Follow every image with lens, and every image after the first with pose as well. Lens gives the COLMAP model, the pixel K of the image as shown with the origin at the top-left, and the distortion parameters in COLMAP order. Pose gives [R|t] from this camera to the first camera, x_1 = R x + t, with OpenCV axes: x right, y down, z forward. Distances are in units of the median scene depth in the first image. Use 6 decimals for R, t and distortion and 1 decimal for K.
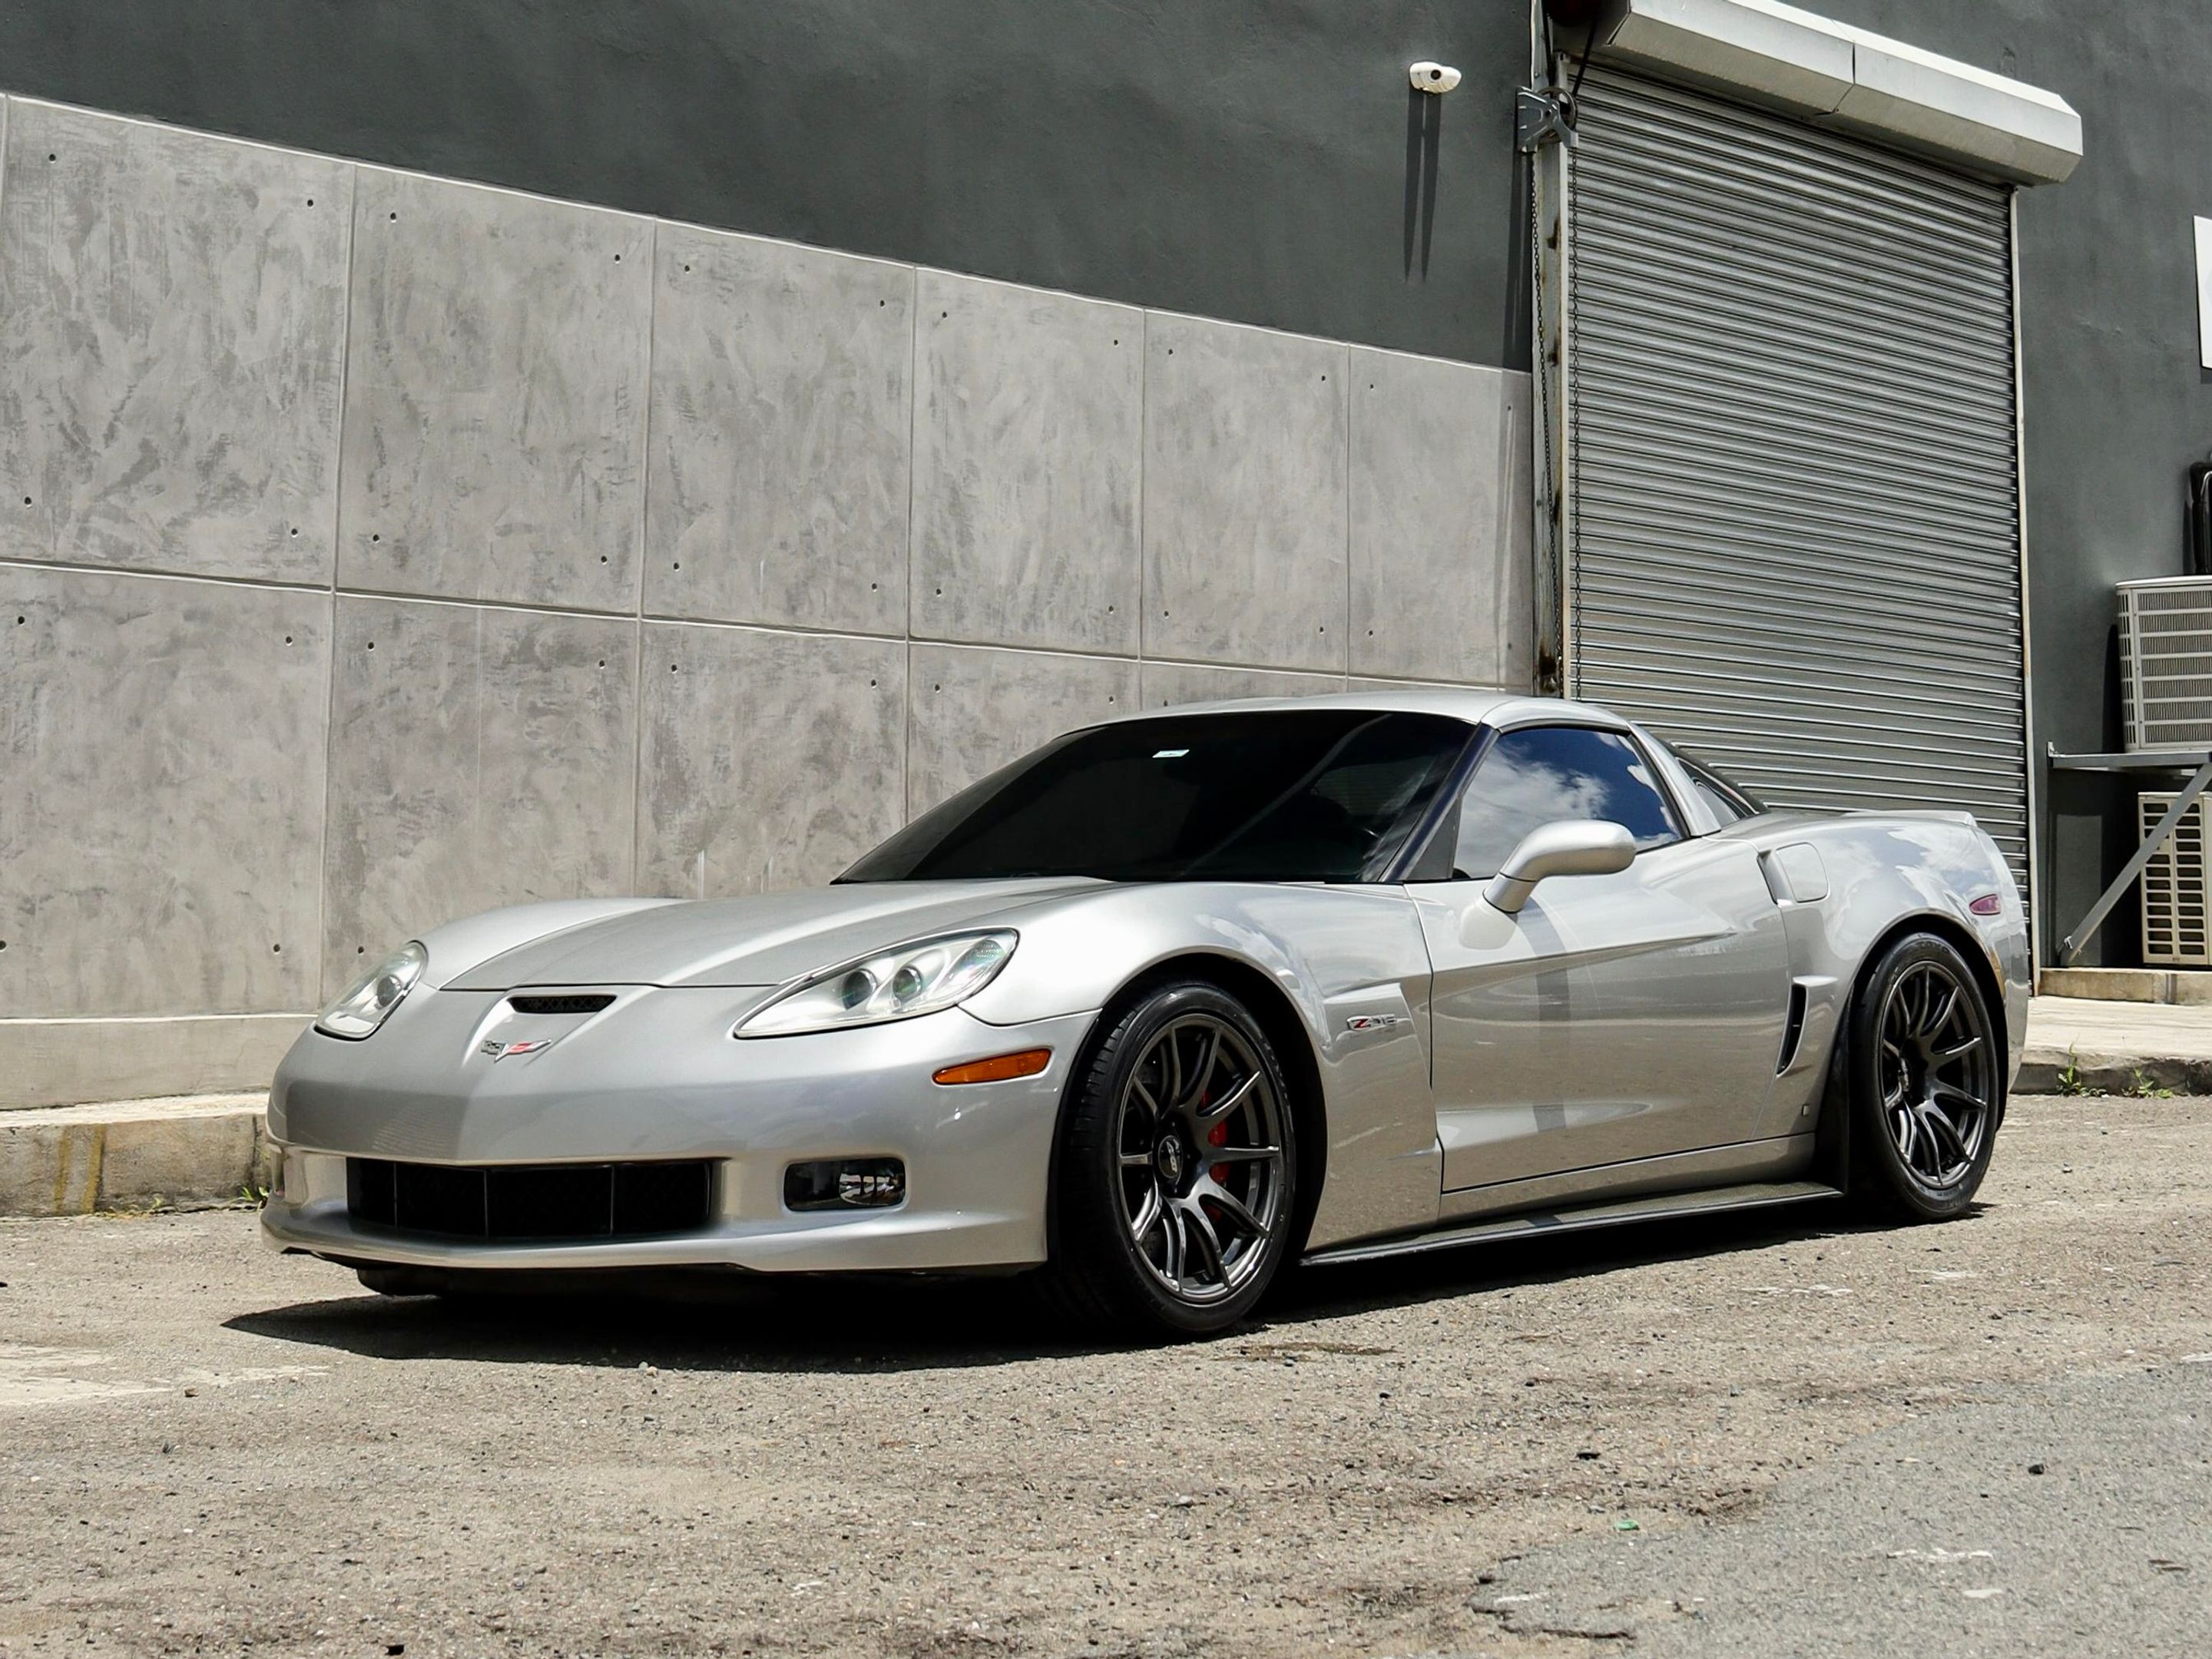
lens RADIAL K [[4140.0, 0, 1106.0], [0, 4140.0, 829.5], [0, 0, 1]] dist [0.003002, 0.042714]
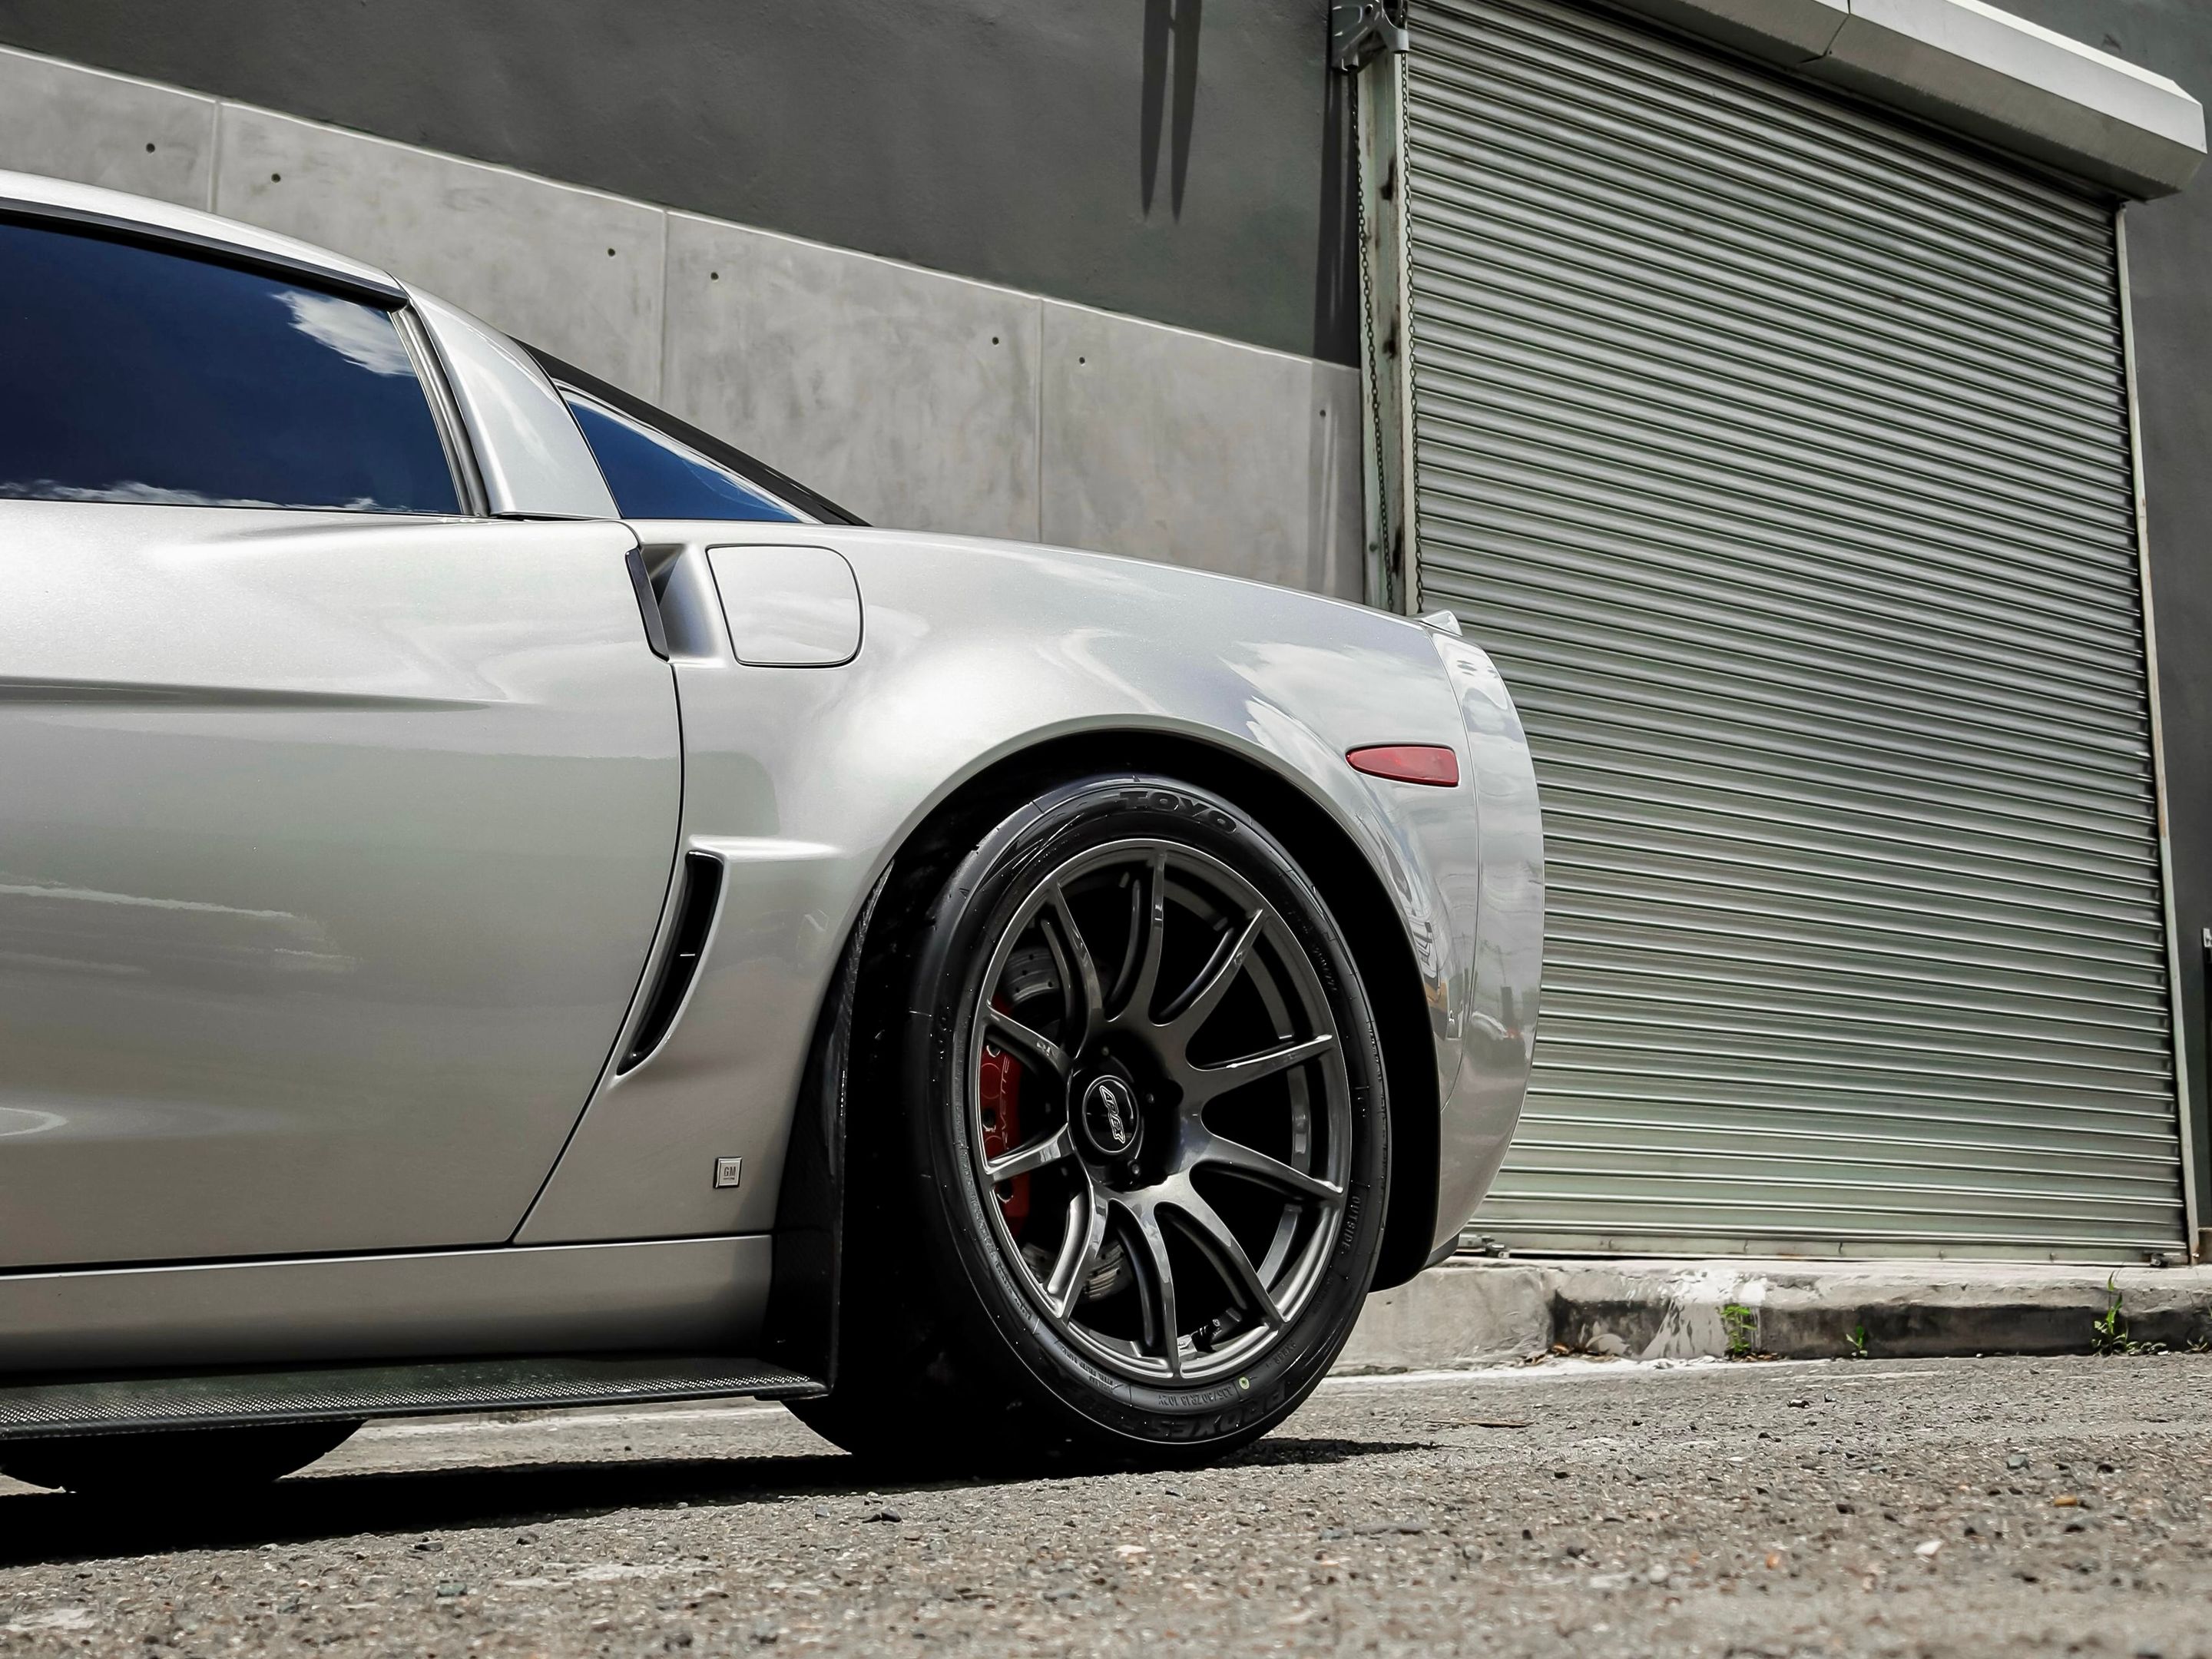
lens RADIAL K [[4008.2, 0, 1106.0], [0, 4008.2, 829.5], [0, 0, 1]] dist [-0.007719, 0.033269]
pose [[0.994833, -0.029809, -0.097054, 0.166882], [0.019891, 0.994627, -0.101599, 0.051544], [0.099561, 0.099144, 0.990080, 0.429039]]
